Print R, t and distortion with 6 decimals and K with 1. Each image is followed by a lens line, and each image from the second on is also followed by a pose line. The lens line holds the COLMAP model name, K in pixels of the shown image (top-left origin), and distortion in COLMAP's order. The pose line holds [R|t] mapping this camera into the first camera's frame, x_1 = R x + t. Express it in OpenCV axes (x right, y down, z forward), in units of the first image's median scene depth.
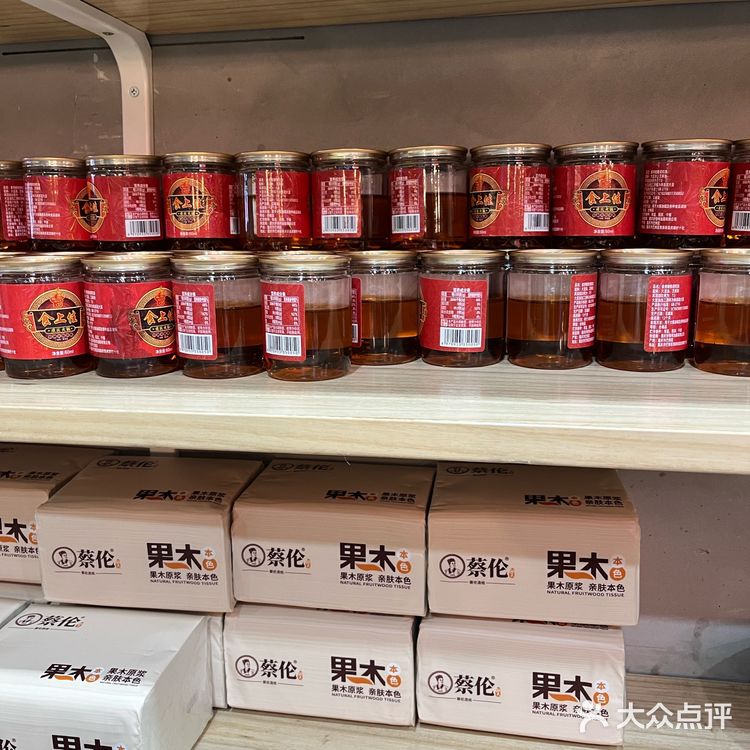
lens RADIAL K [[756.1, 0, 375.1], [0, 756.1, 375.0], [0, 0, 1]] dist [0.021491, 0.000000]
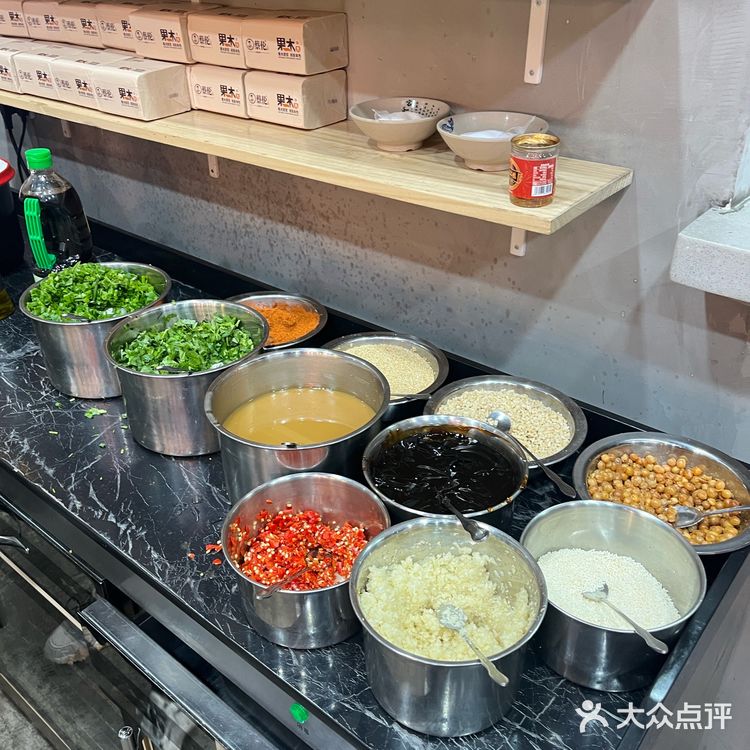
lens RADIAL K [[756.1, 0, 374.8], [0, 756.1, 374.8], [0, 0, 1]] dist [0.021491, 0.000000]
pose [[0.875344, 0.246792, -0.415773, 1.678262], [-0.066224, 0.913014, 0.402517, 0.206712], [0.478944, -0.324807, 0.815545, -1.109331]]
